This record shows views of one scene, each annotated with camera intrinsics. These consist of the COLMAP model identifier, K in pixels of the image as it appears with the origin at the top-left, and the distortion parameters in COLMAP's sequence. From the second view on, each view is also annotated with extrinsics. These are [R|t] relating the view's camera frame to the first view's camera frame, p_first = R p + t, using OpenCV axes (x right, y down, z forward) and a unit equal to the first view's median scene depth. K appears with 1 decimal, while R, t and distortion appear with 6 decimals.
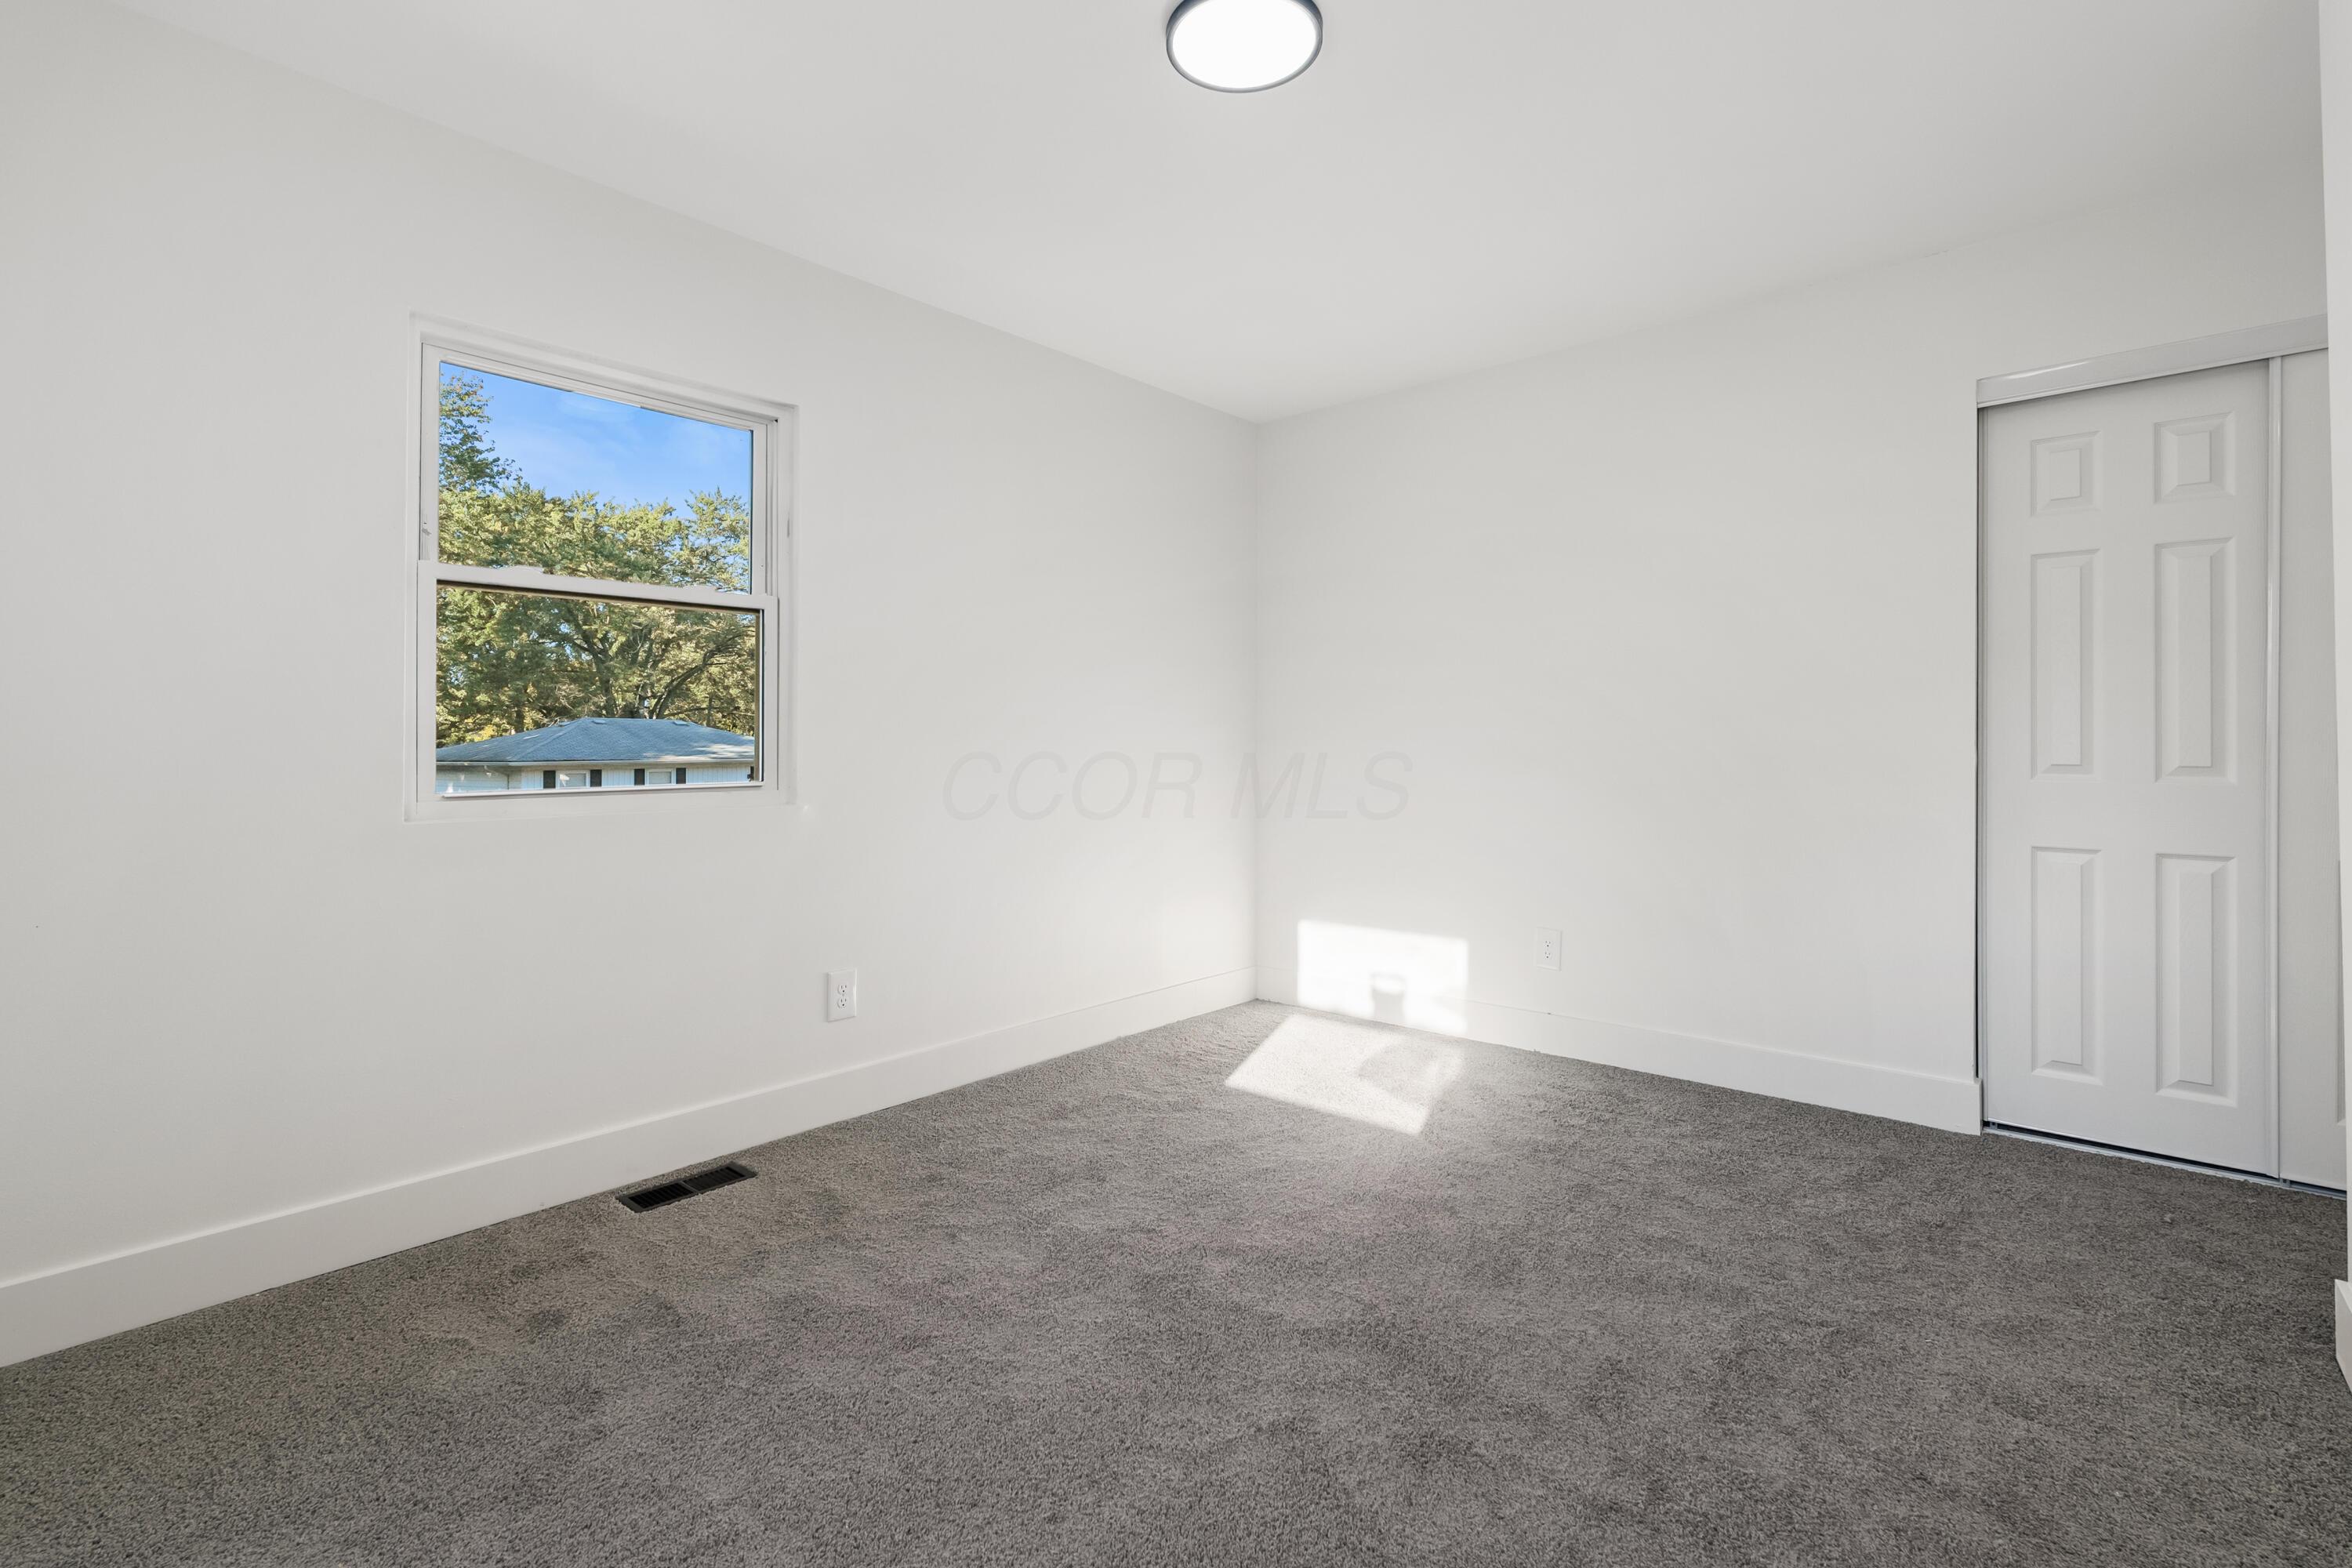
lens RADIAL K [[1069.5, 0, 1167.7], [0, 1069.5, 740.3], [0, 0, 1]] dist [-0.003239, -0.000429]
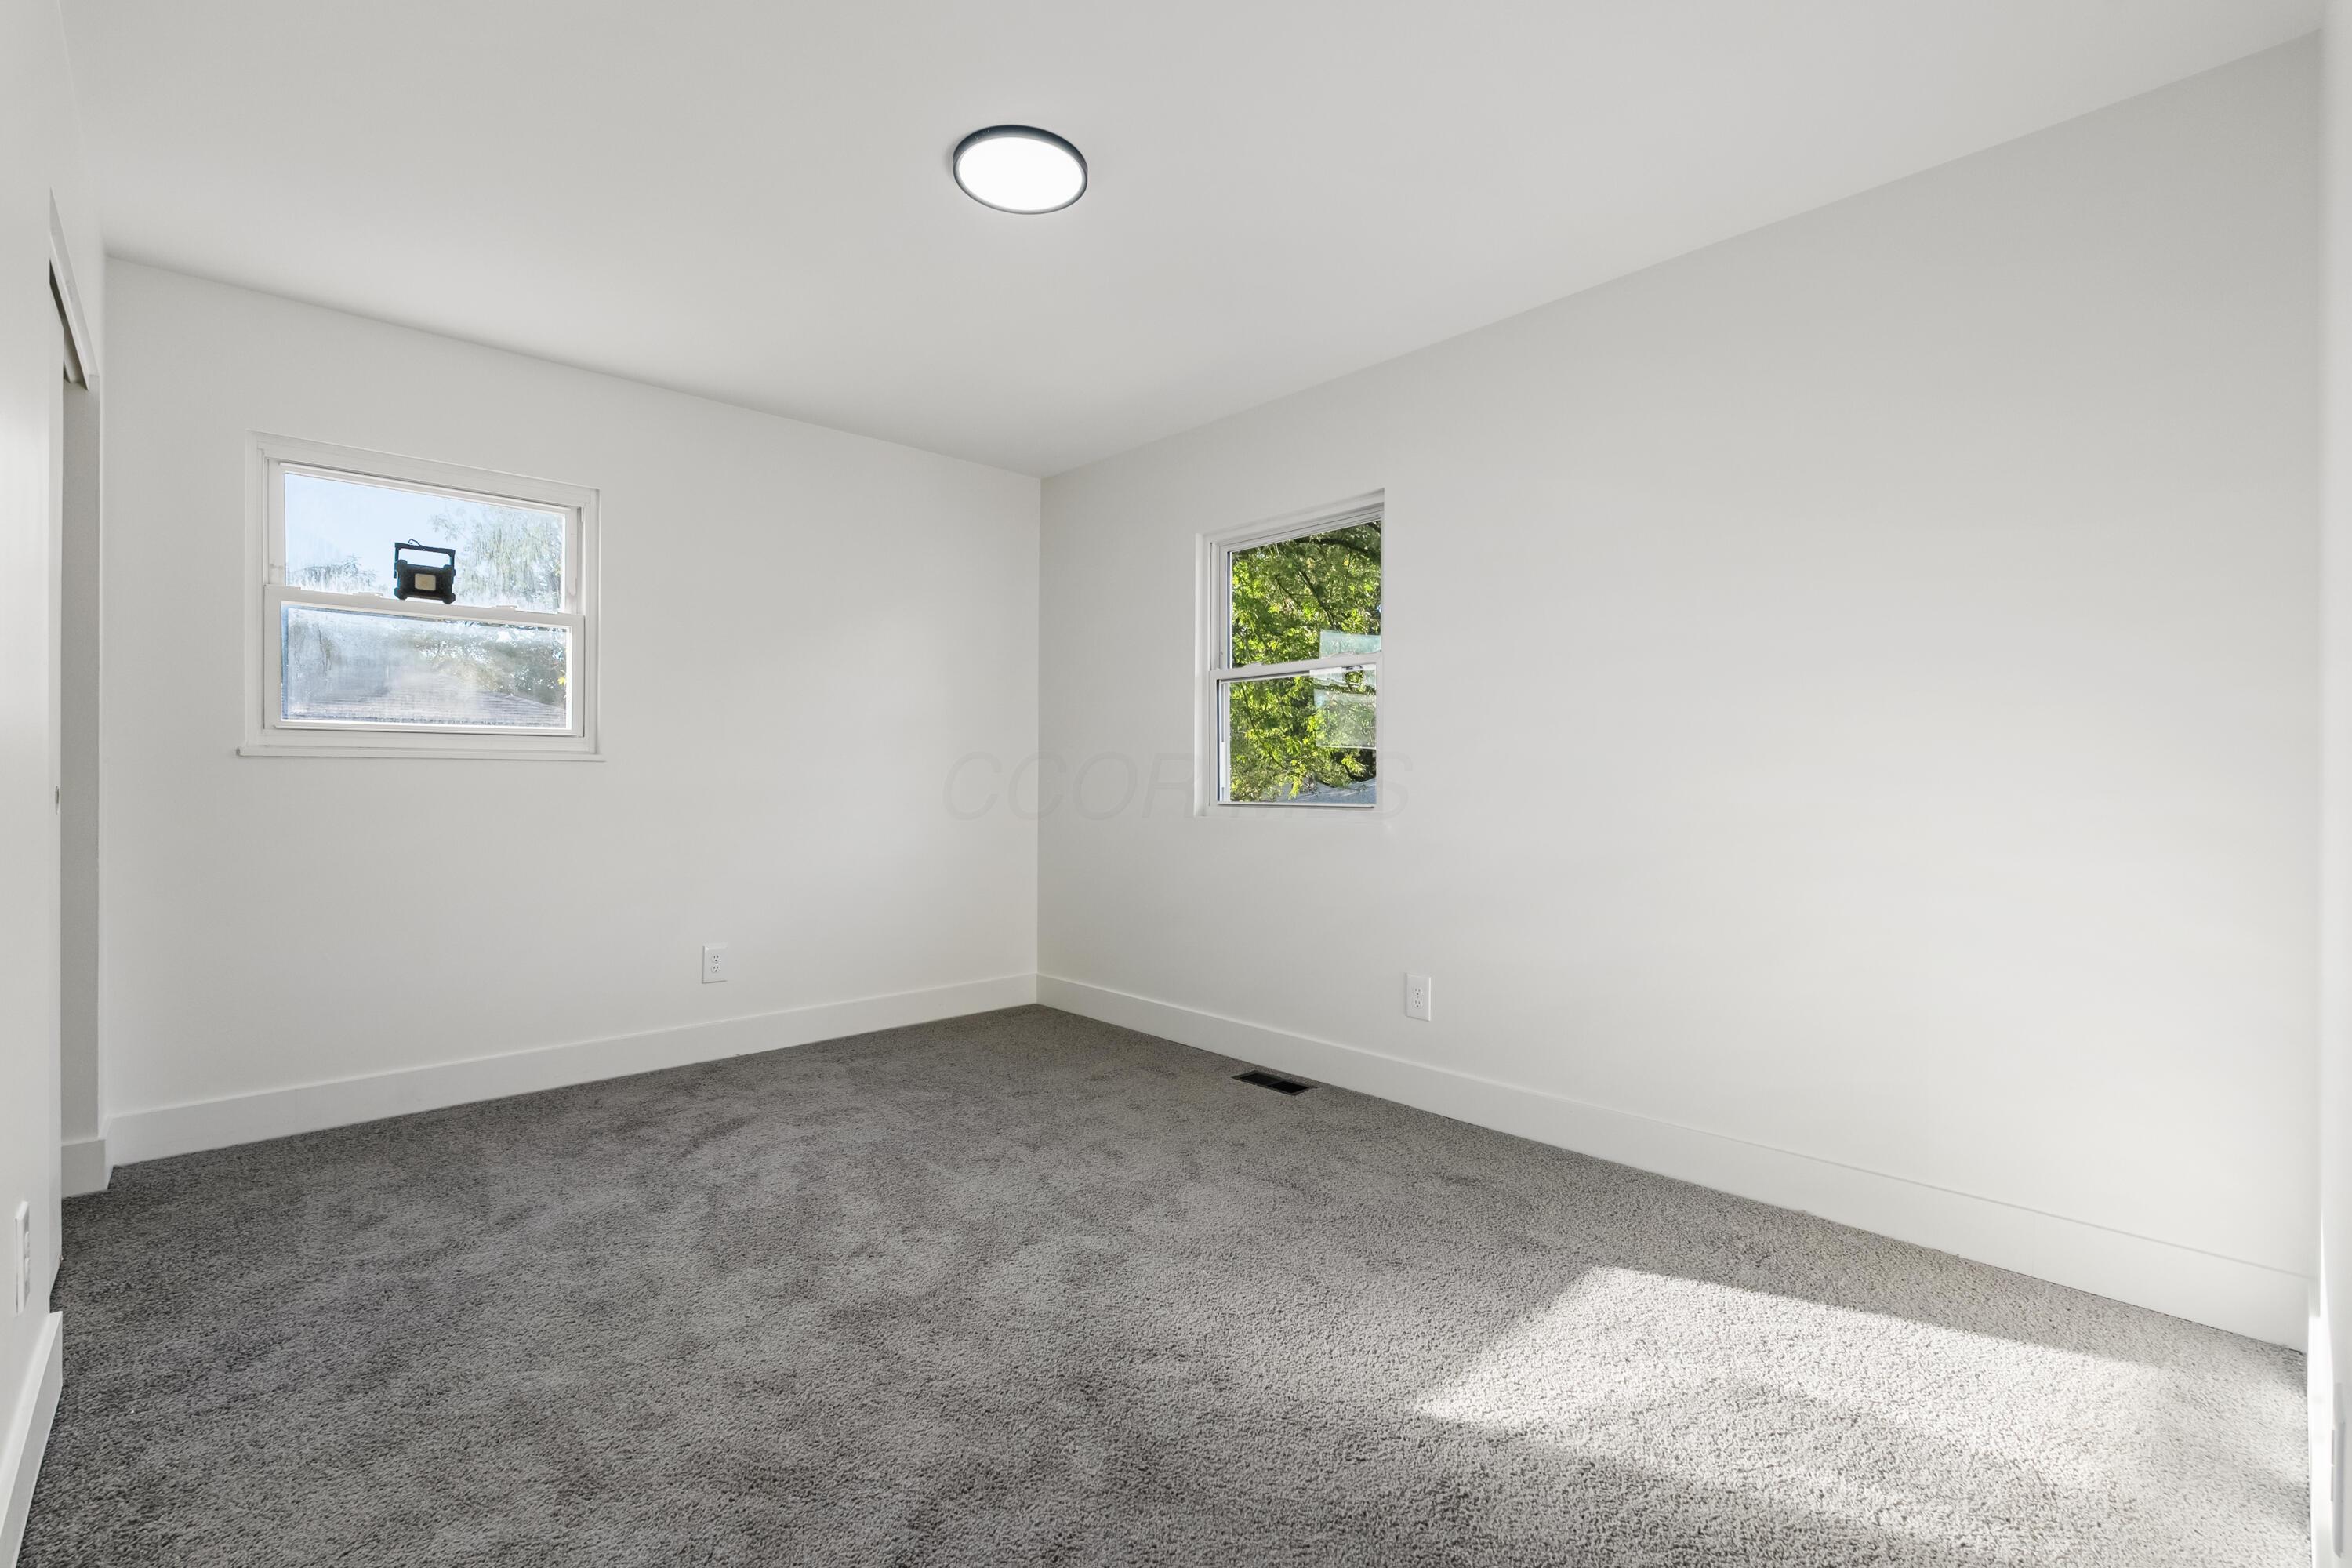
lens RADIAL K [[1069.5, 0, 1185.5], [0, 1069.5, 774.5], [0, 0, 1]] dist [-0.003239, -0.000429]
pose [[-0.083416, 0.009628, -0.996468, 0.963983], [0.004080, 0.999948, 0.009320, -0.009108], [0.996506, -0.003288, -0.083451, 0.983050]]
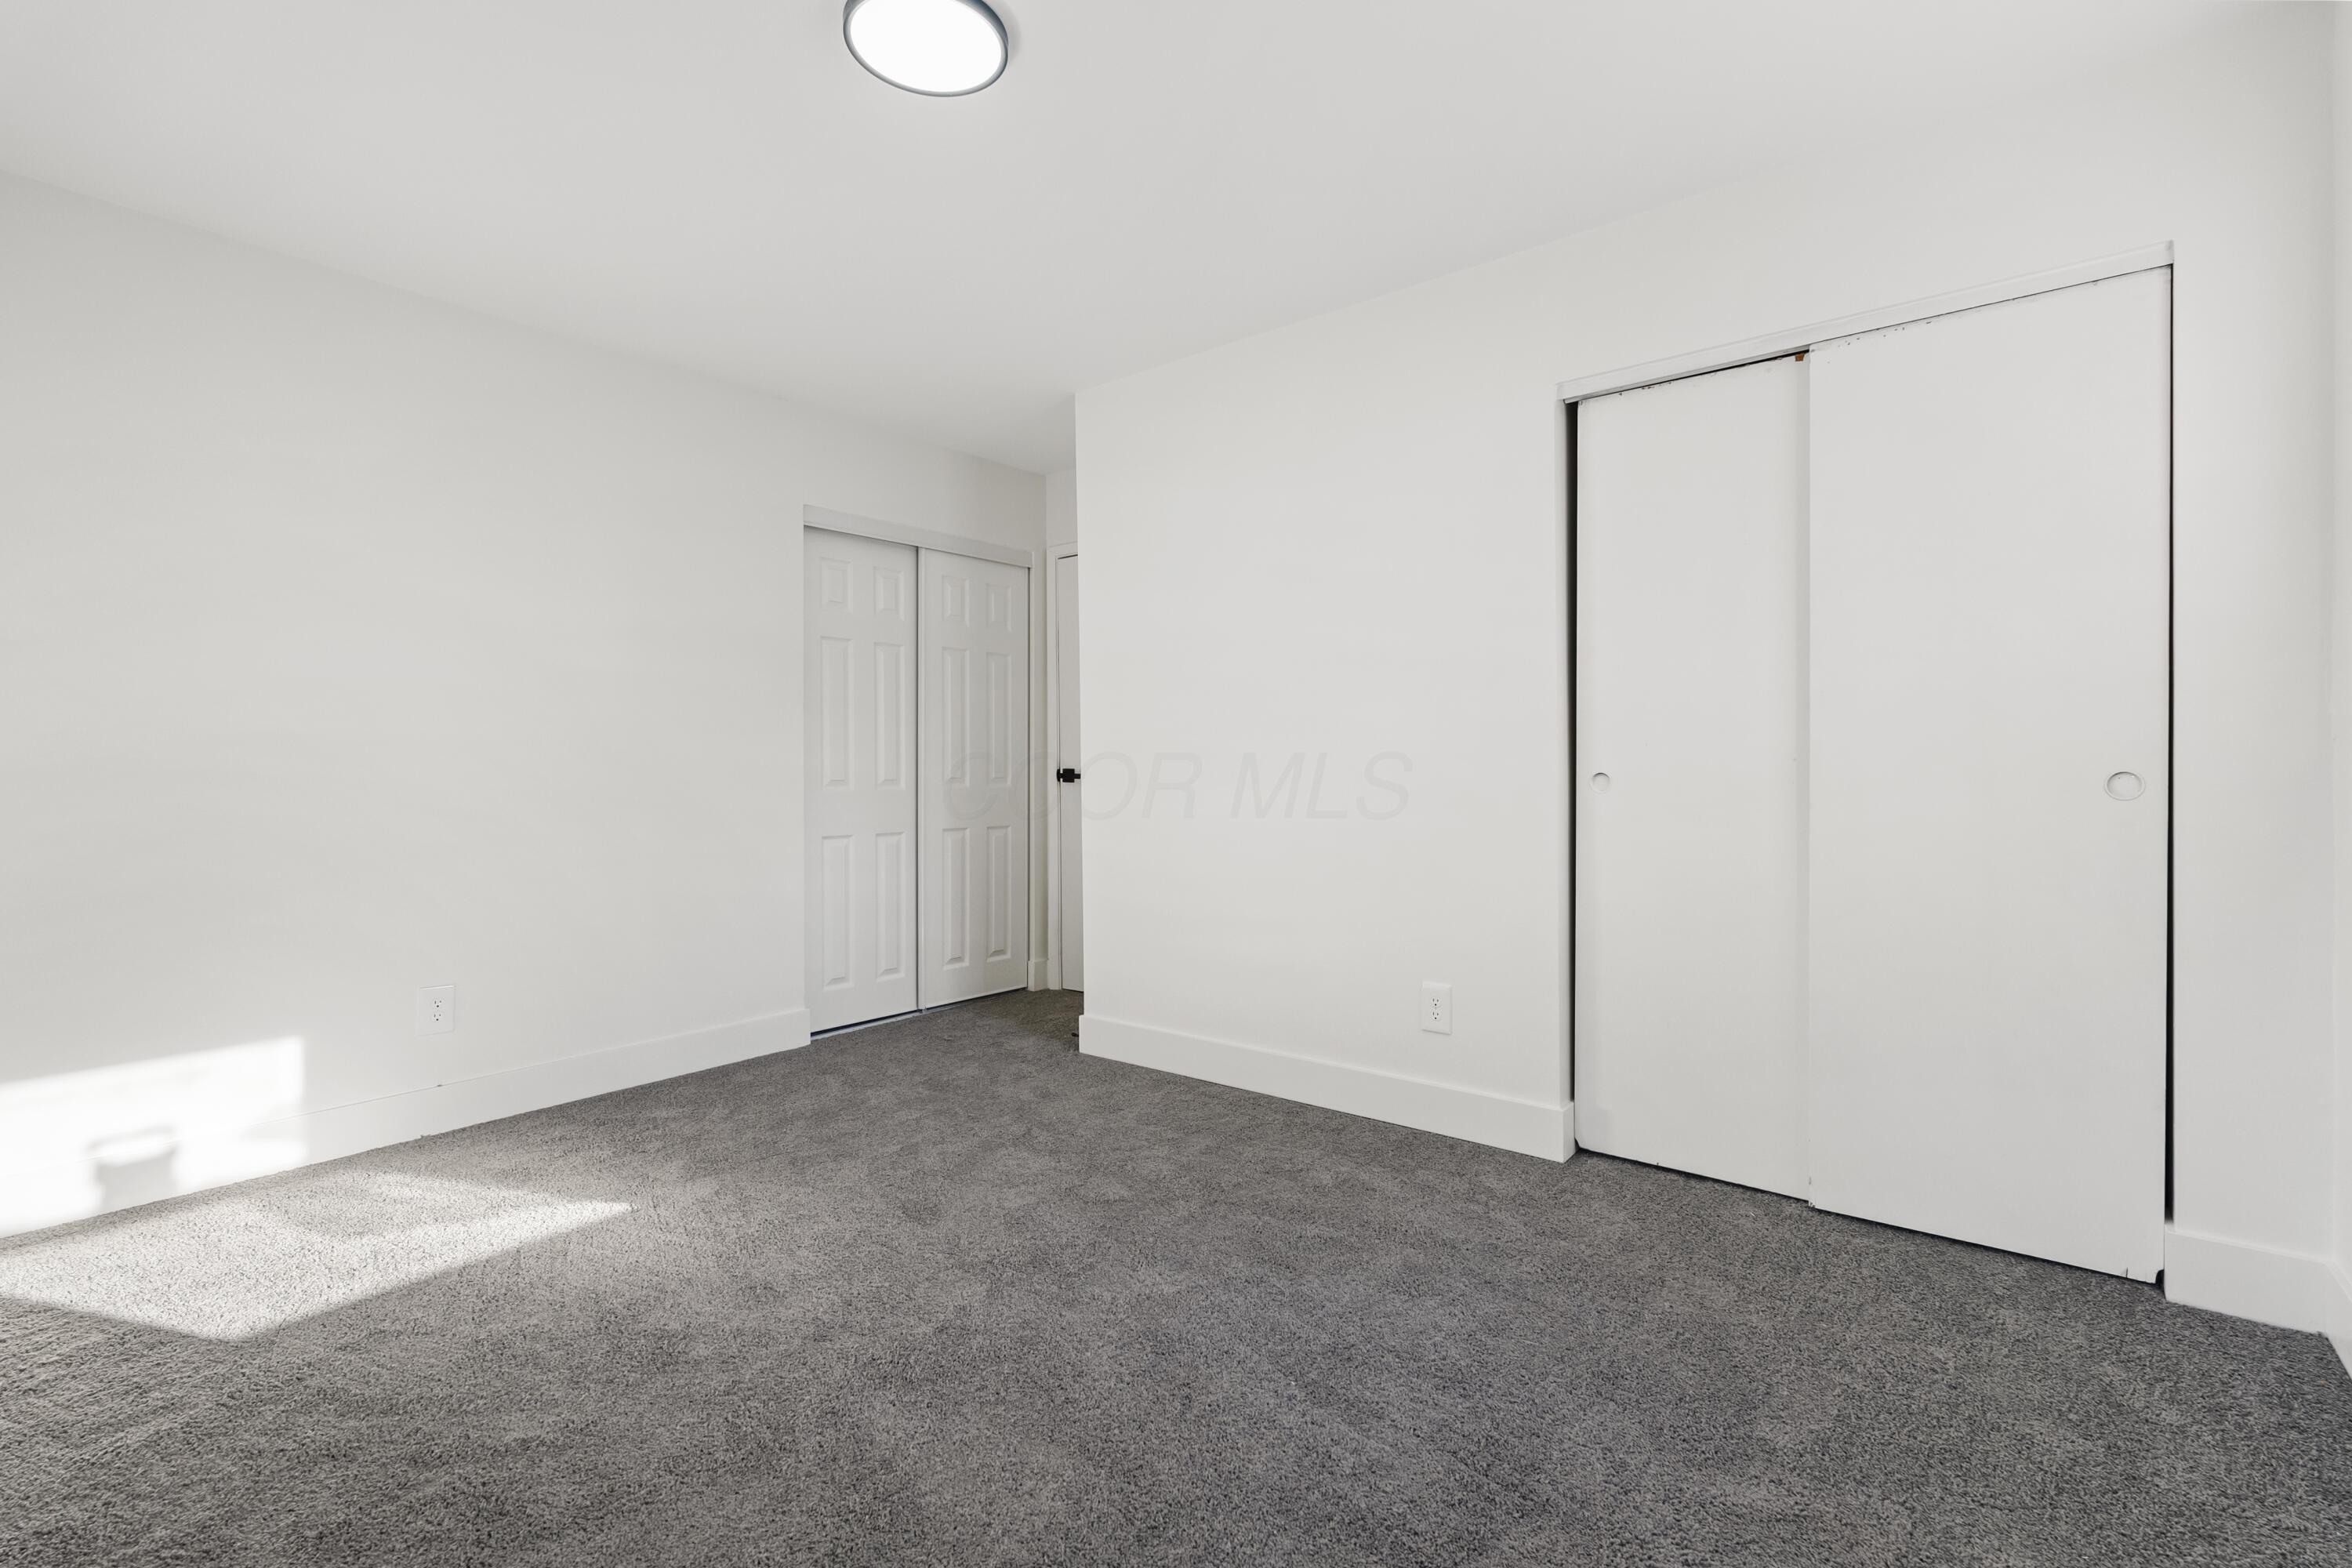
lens RADIAL K [[1069.5, 0, 1163.7], [0, 1069.5, 774.3], [0, 0, 1]] dist [-0.003239, -0.000429]
pose [[-0.058855, -0.001200, 0.998266, -0.716109], [0.007825, 0.999968, 0.001663, 0.016113], [-0.998236, 0.007909, -0.058844, 0.655882]]
